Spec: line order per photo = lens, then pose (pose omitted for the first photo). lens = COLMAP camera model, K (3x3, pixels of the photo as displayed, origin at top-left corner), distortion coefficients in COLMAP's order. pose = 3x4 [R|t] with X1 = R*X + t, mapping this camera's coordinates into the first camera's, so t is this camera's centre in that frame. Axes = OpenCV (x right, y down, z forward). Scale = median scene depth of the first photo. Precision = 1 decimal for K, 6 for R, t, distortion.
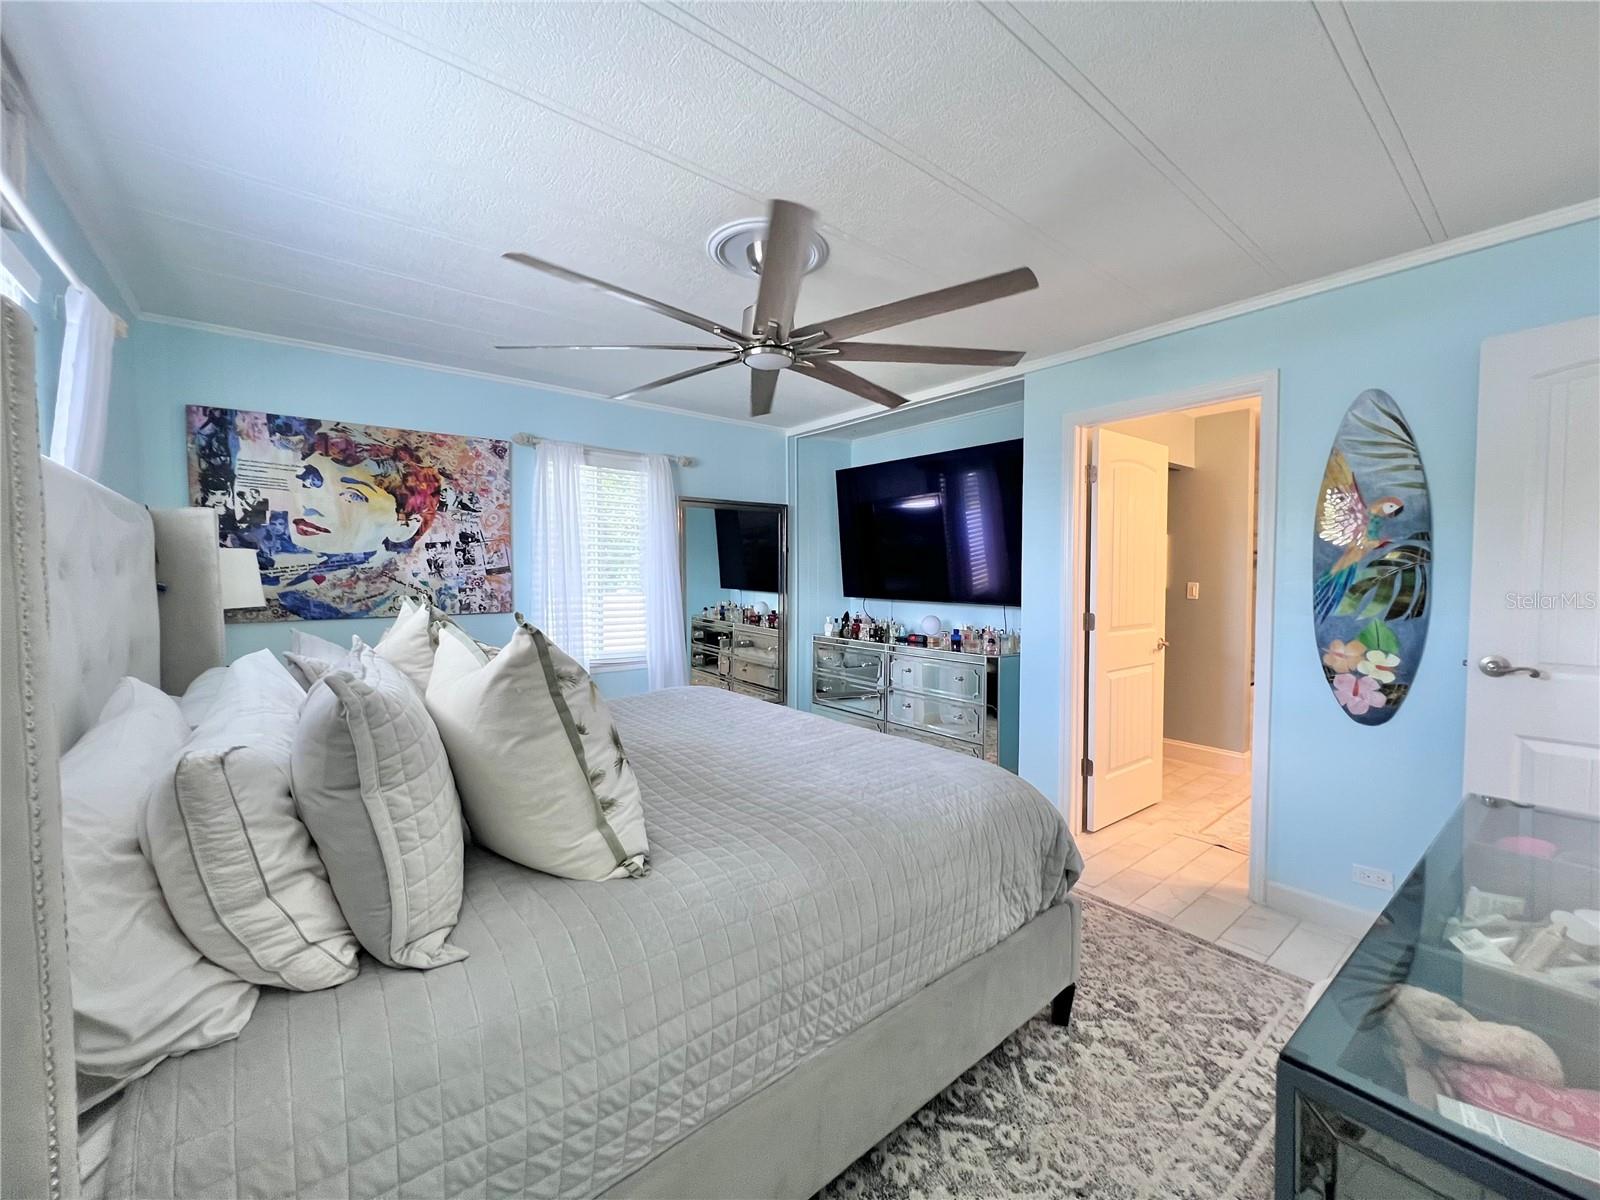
lens RADIAL K [[639.1, 0, 798.8], [0, 639.1, 600.2], [0, 0, 1]] dist [-0.001816, 0.000916]
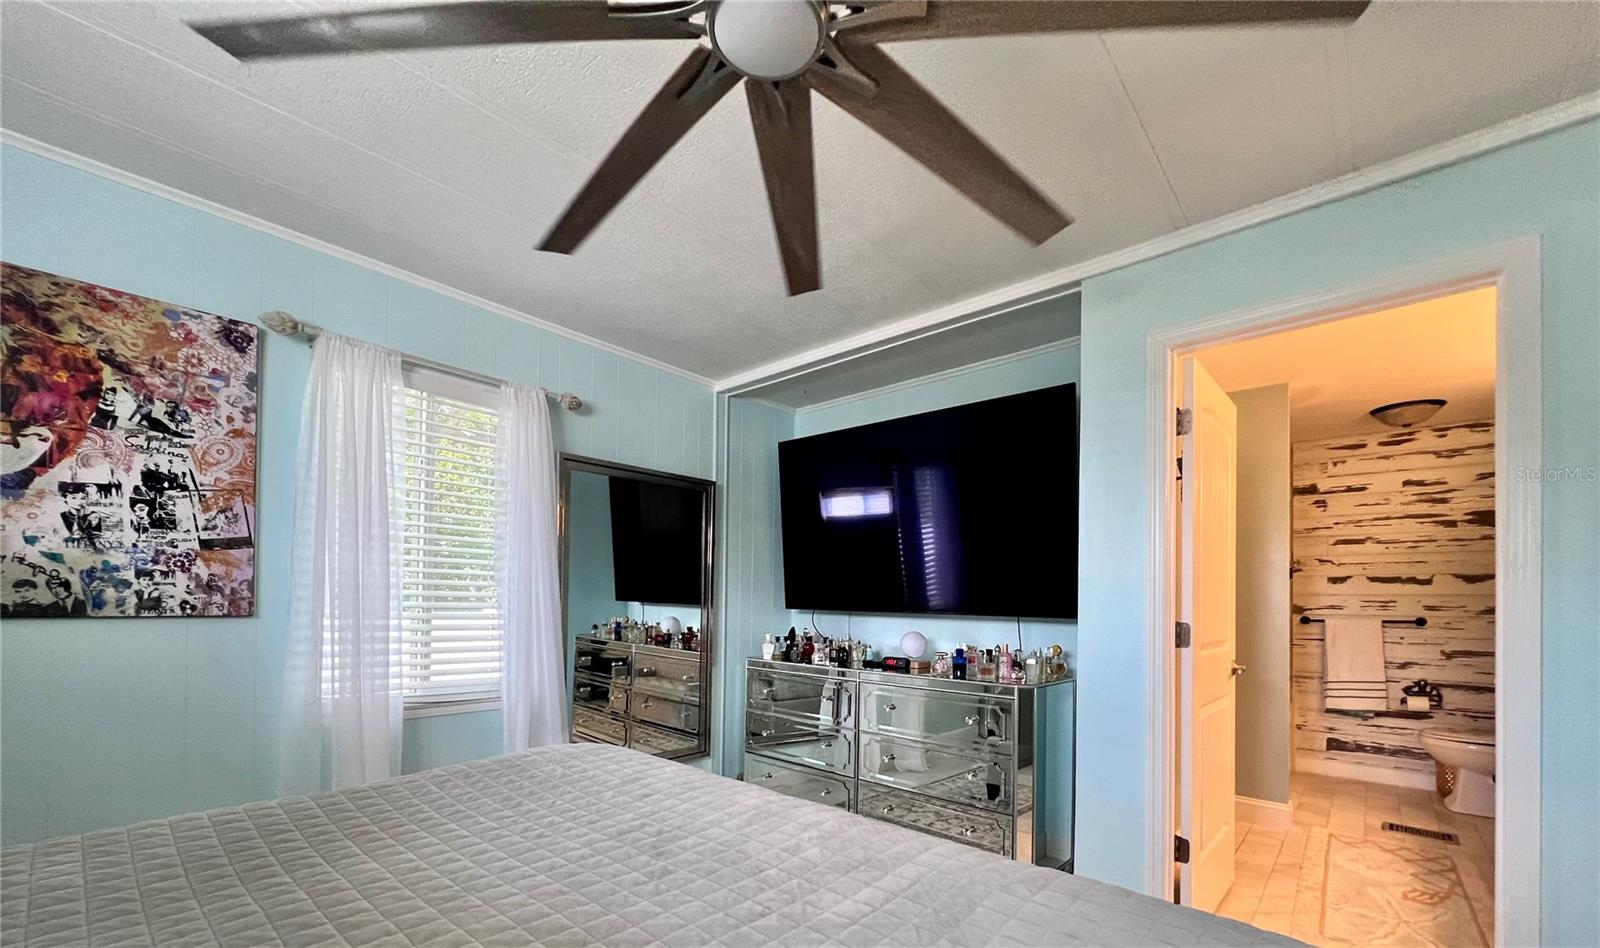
lens RADIAL K [[644.9, 0, 802.6], [0, 644.9, 599.3], [0, 0, 1]] dist [0.002974, -0.000035]
pose [[0.985507, 0.015883, 0.168890, -0.058448], [-0.007928, 0.998832, -0.047673, 0.029684], [-0.169449, 0.045643, 0.984481, 0.359602]]
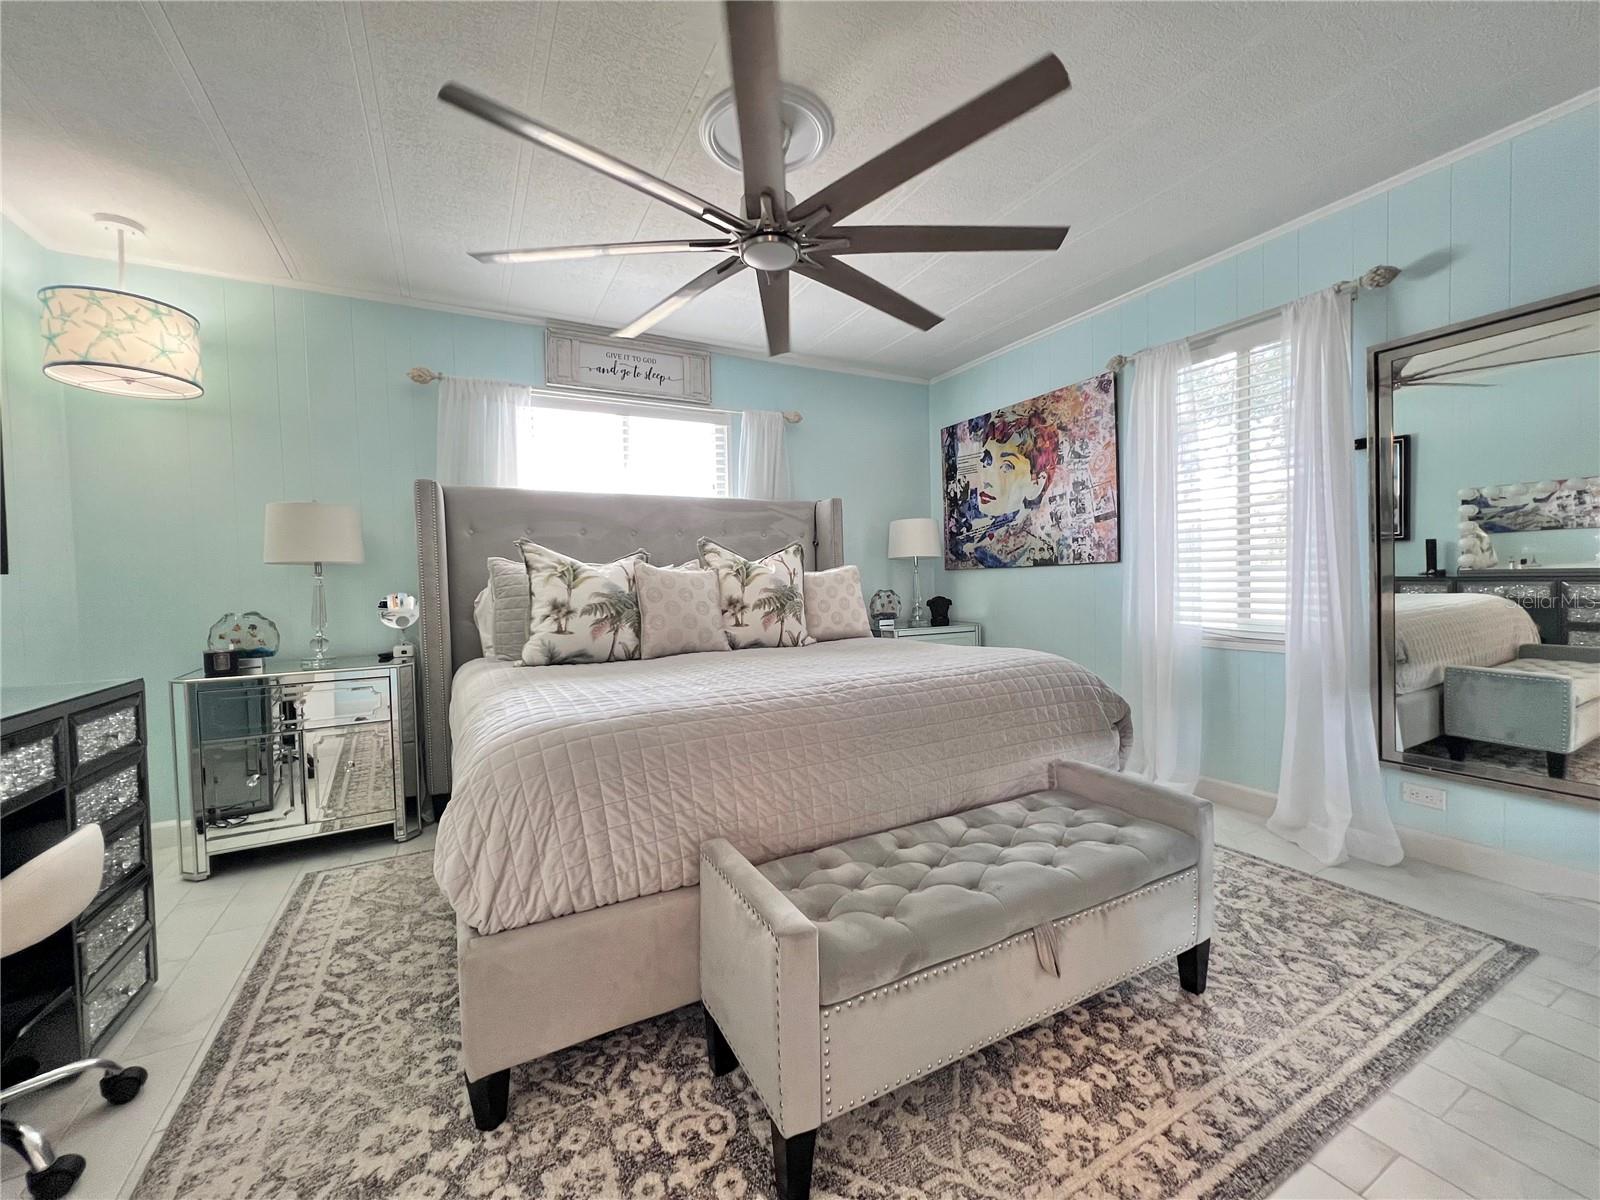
lens RADIAL K [[639.1, 0, 809.2], [0, 639.1, 598.7], [0, 0, 1]] dist [-0.001816, 0.000916]
pose [[-0.168508, 0.036630, -0.985019, 0.541522], [-0.012252, 0.999154, 0.039251, 0.043042], [0.985624, 0.018682, -0.167917, 0.781392]]
